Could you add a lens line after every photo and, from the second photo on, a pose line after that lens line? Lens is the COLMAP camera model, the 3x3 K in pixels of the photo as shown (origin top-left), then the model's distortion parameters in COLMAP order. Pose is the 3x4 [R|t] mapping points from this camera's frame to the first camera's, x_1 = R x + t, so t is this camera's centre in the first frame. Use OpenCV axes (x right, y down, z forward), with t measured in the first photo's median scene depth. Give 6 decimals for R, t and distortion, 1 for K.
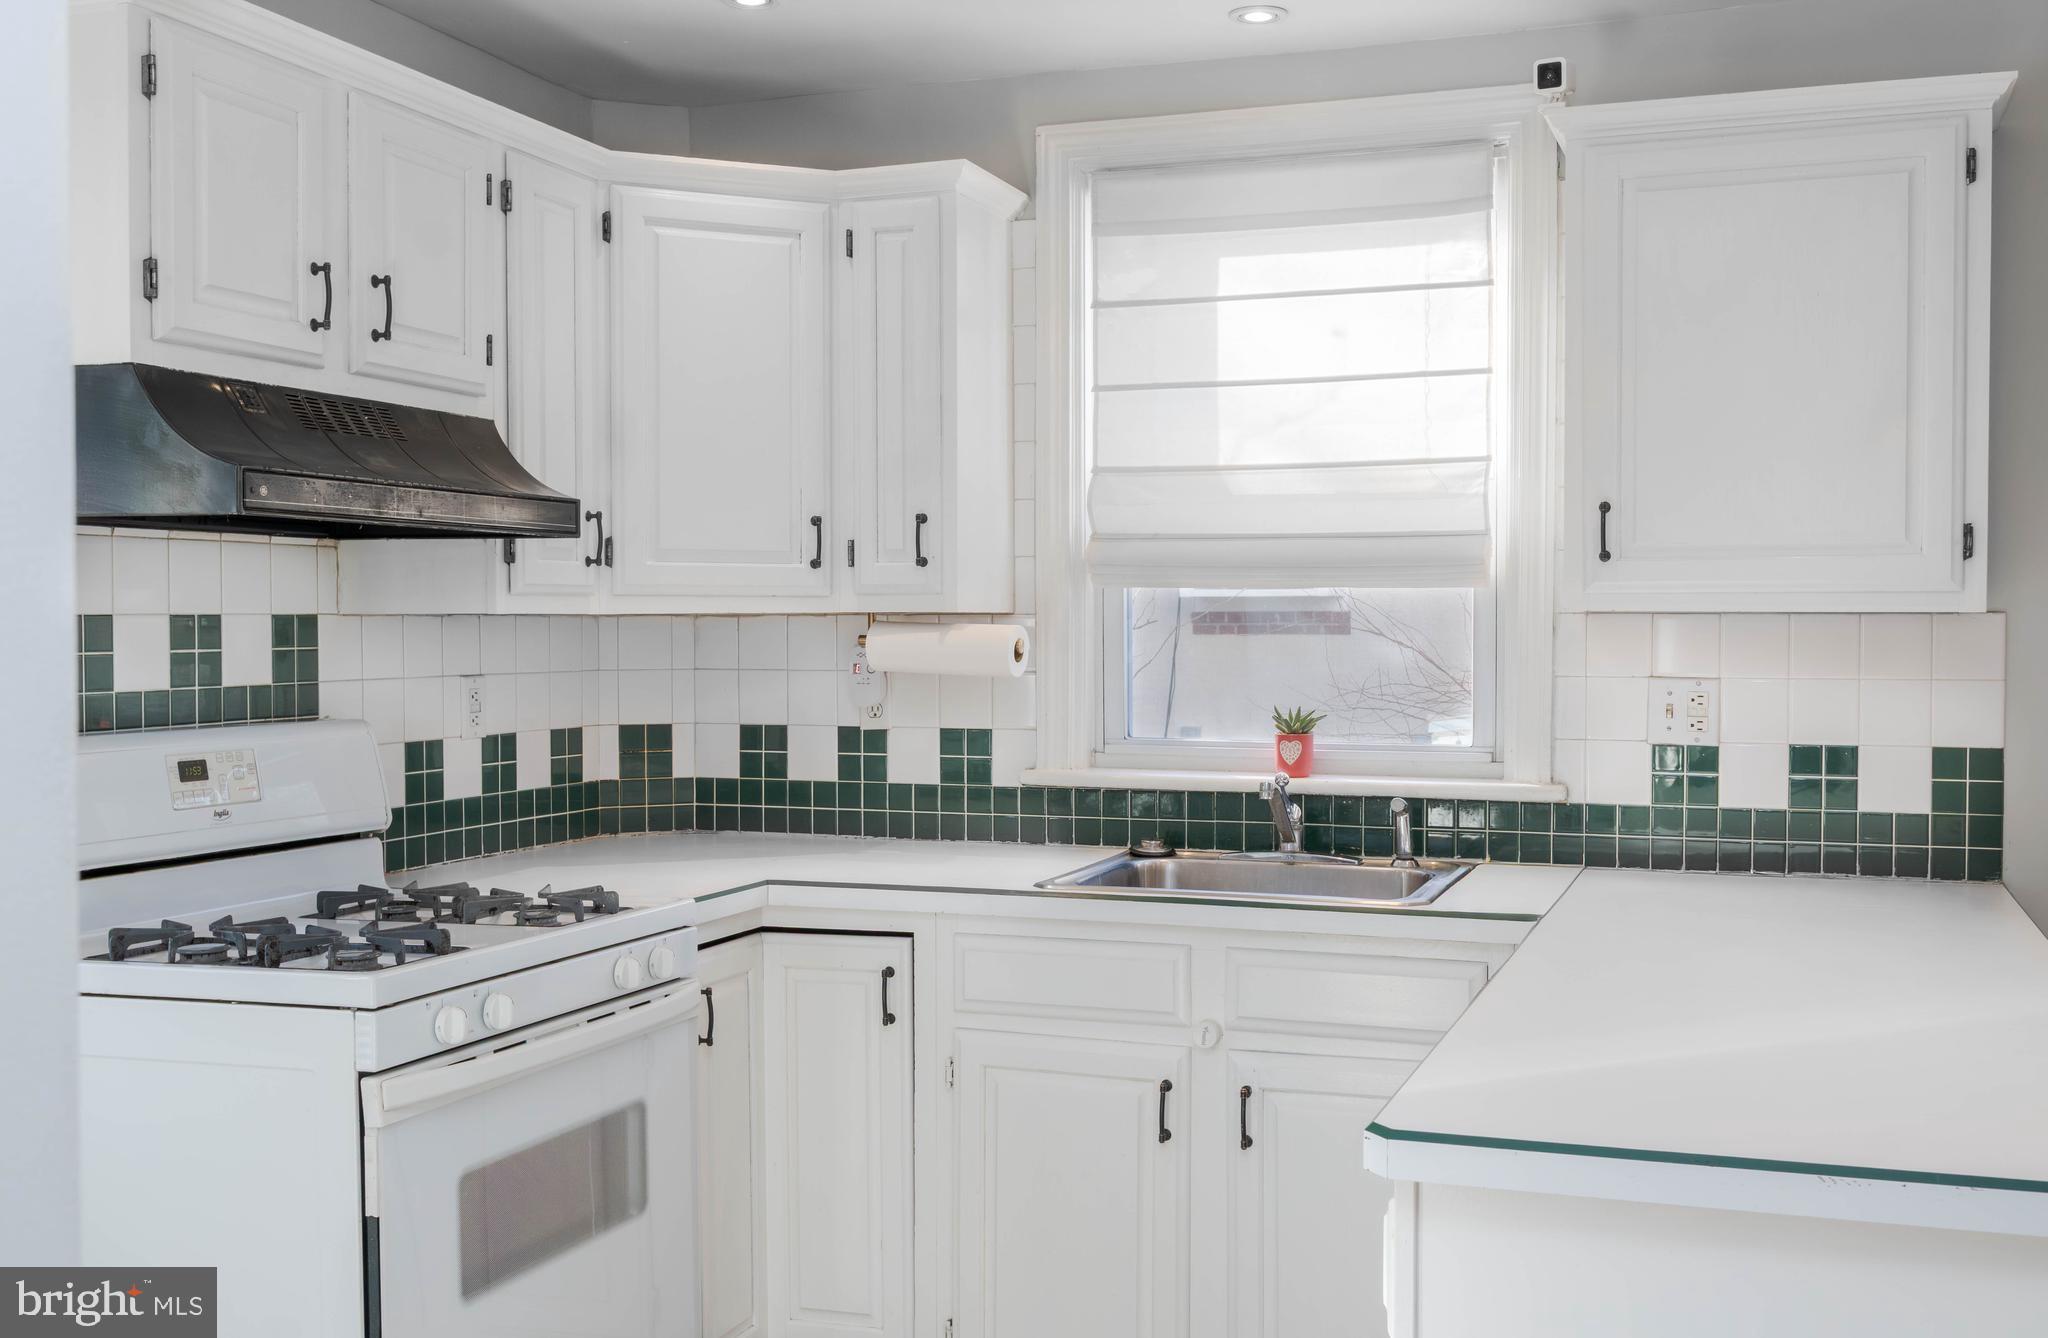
lens RADIAL K [[2059.3, 0, 1024.0], [0, 2059.3, 669.0], [0, 0, 1]] dist [0.012959, -0.009531]
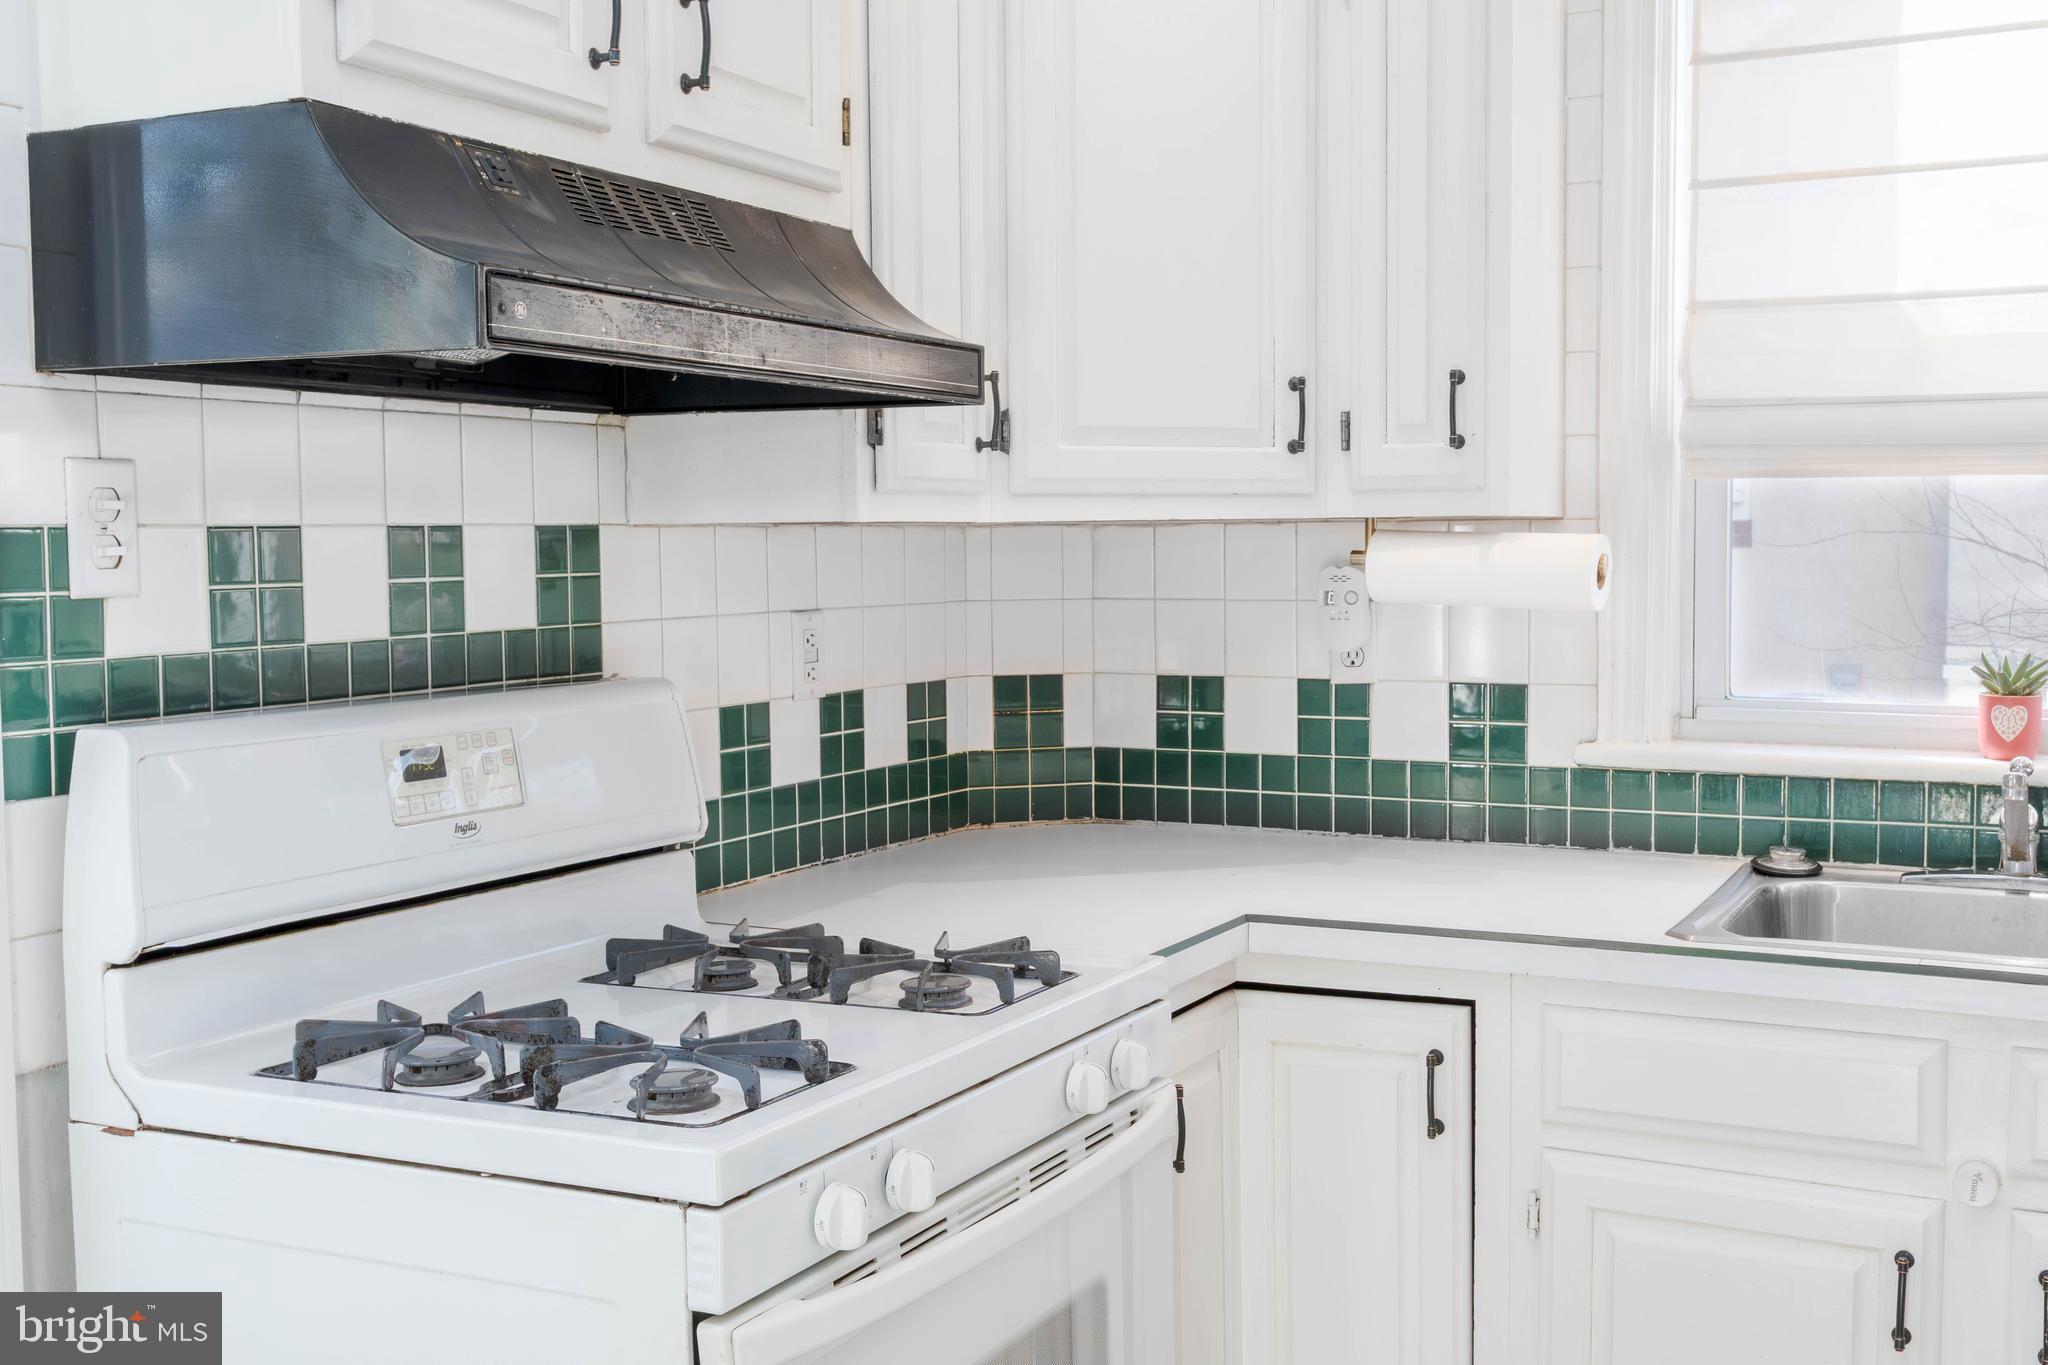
lens RADIAL K [[2127.9, 0, 1024.0], [0, 2127.9, 682.5], [0, 0, 1]] dist [0.009012, -0.000407]
pose [[0.992449, 0.001731, -0.122644, -0.108570], [0.003784, 0.998992, 0.044720, -0.004916], [0.122598, -0.044846, 0.991443, 0.294481]]
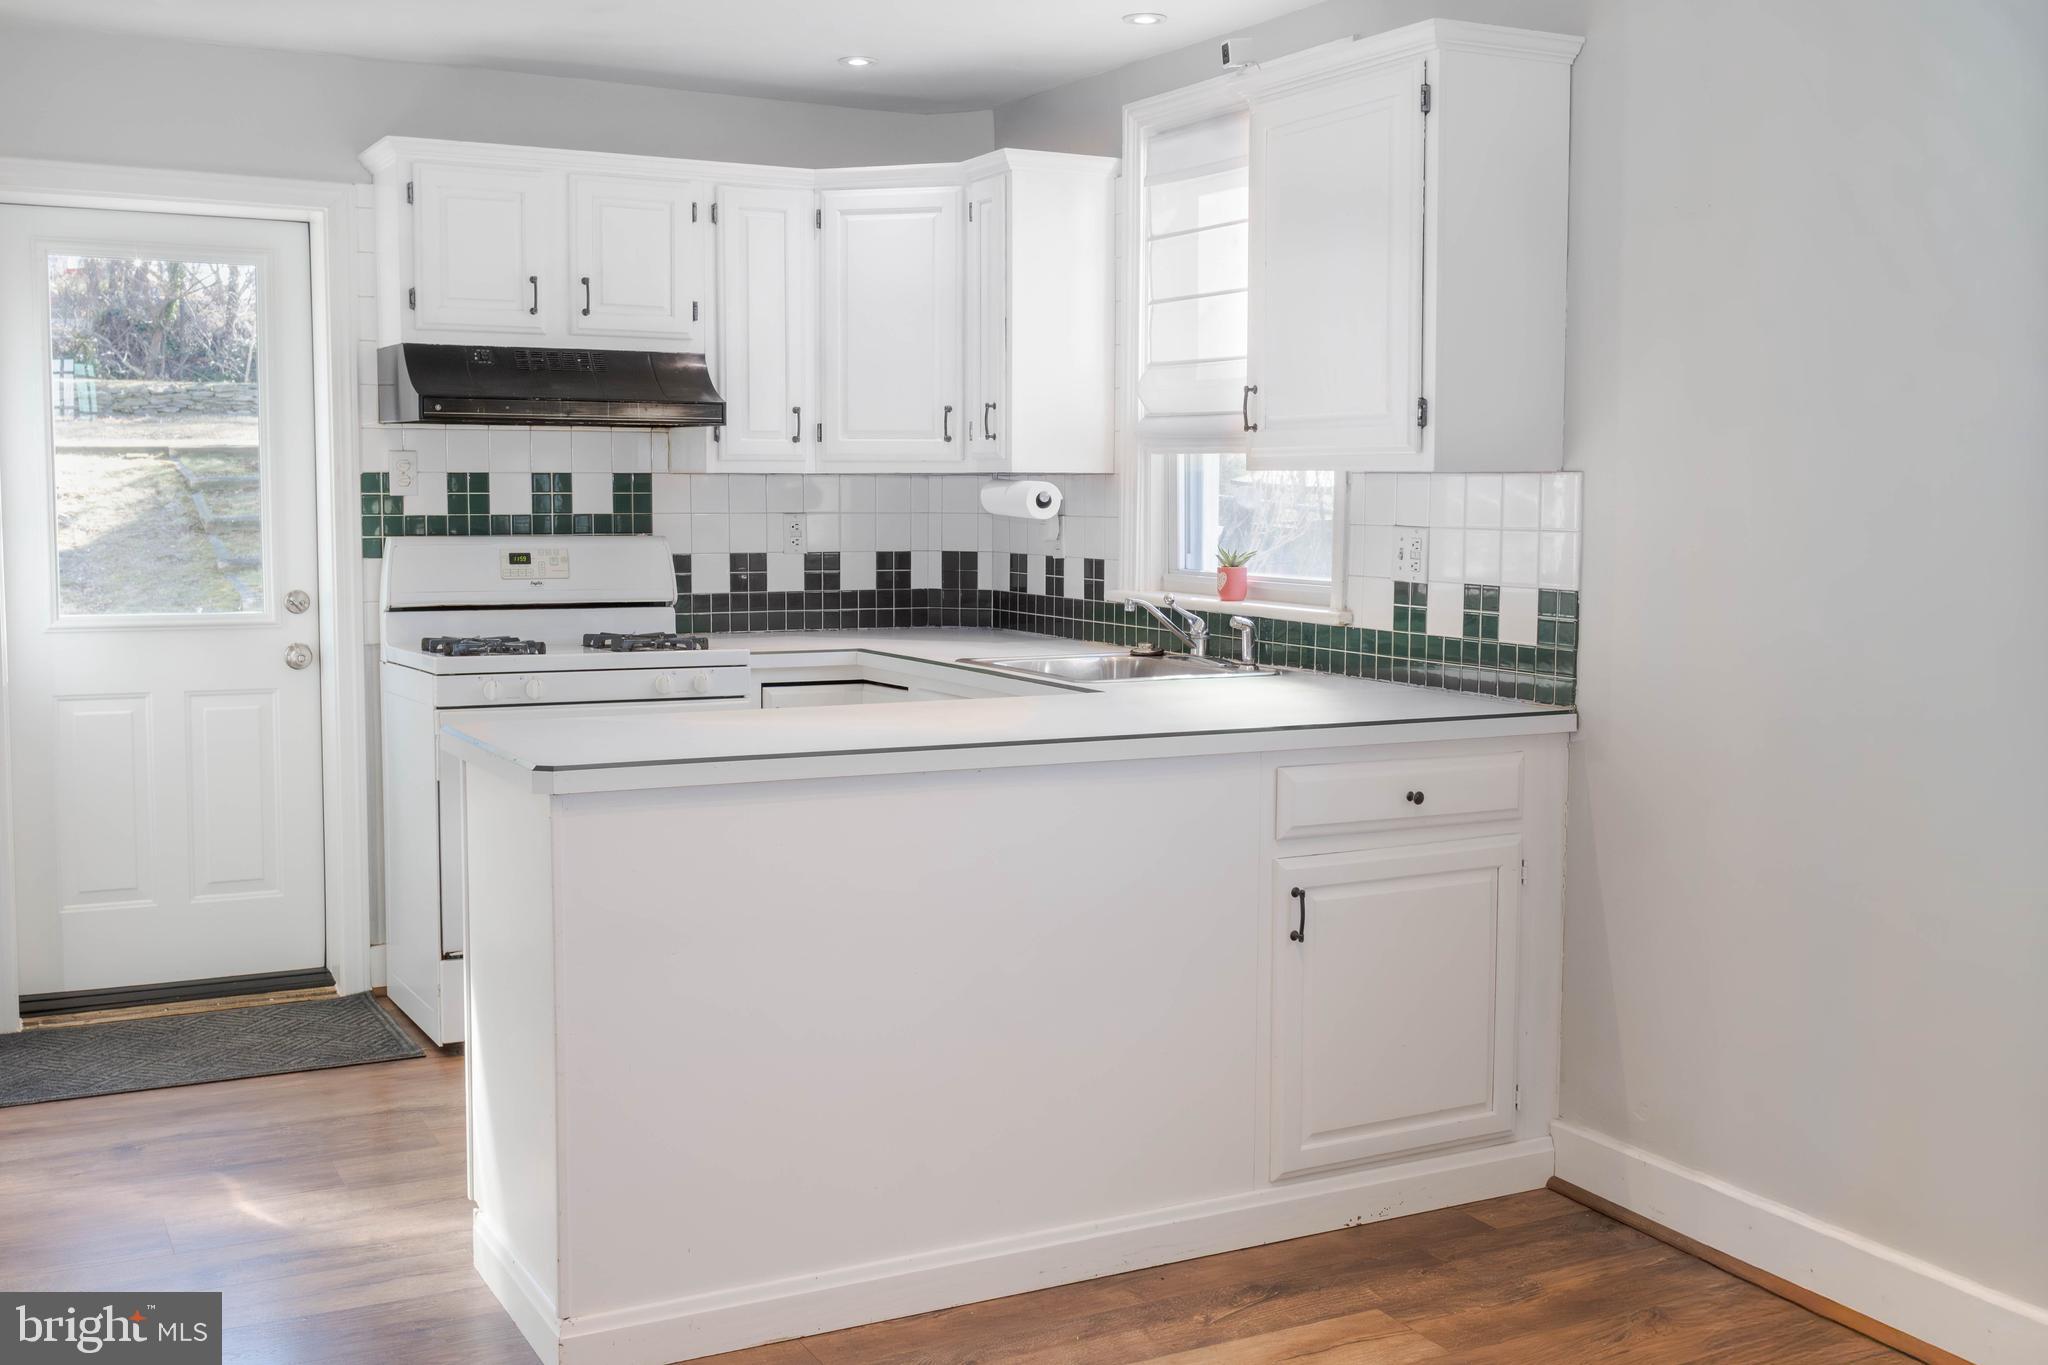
lens RADIAL K [[2091.7, 0, 1024.0], [0, 2091.7, 682.5], [0, 0, 1]] dist [0.006591, -0.004975]
pose [[0.739261, 0.067061, -0.670072, 0.977582], [-0.021088, 0.996847, 0.076498, 0.006313], [0.673089, -0.042422, 0.738344, -0.059372]]
